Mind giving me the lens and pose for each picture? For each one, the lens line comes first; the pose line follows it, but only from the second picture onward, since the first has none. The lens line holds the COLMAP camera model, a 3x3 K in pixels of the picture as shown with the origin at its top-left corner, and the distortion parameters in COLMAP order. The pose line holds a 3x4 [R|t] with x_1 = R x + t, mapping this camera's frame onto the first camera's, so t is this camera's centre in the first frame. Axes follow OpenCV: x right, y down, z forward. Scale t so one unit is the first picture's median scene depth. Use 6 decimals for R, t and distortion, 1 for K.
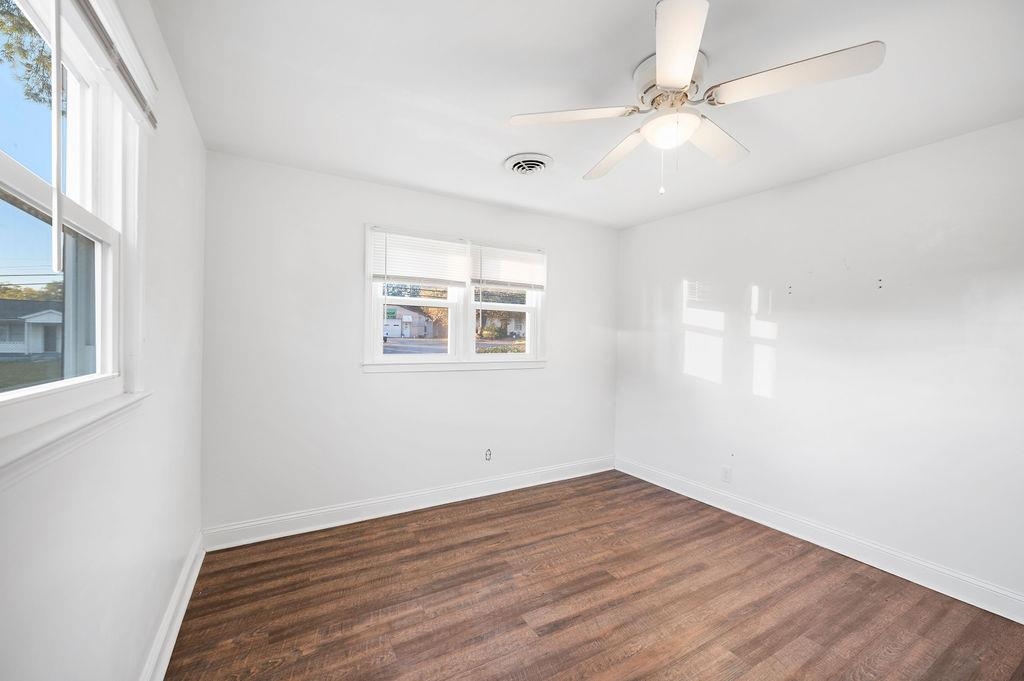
lens RADIAL K [[415.1, 0, 511.3], [0, 415.1, 343.9], [0, 0, 1]] dist [-0.001497, 0.000160]
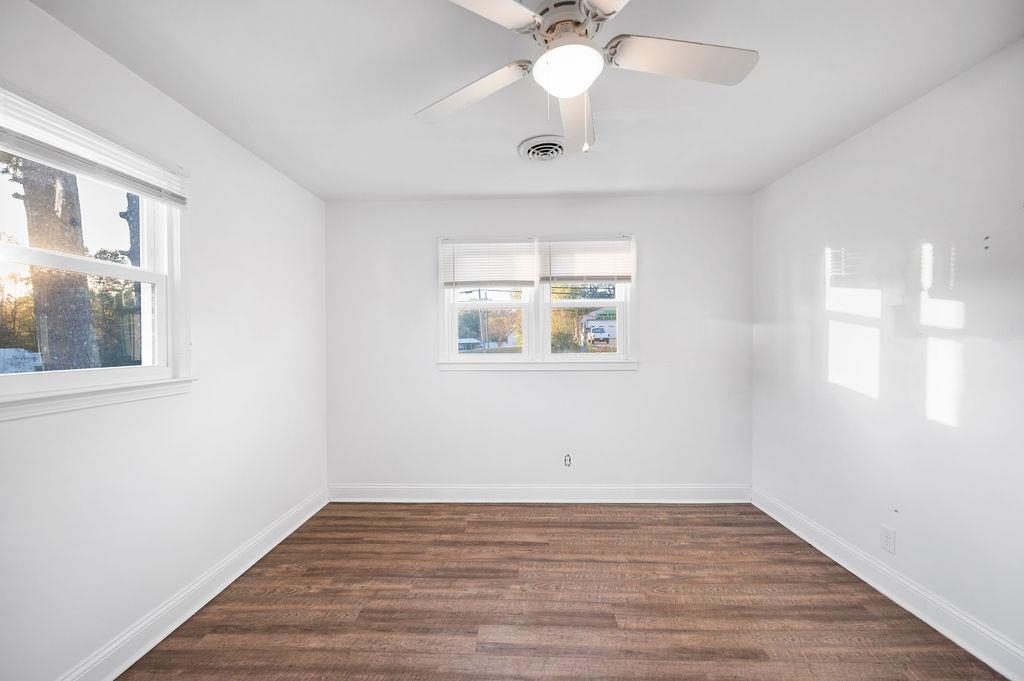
lens RADIAL K [[415.1, 0, 511.3], [0, 415.1, 343.9], [0, 0, 1]] dist [-0.001497, 0.000160]
pose [[0.846272, -0.013598, -0.532577, 0.411058], [0.011087, 0.999907, -0.007912, 0.008698], [0.532636, 0.000790, 0.846344, 0.153625]]
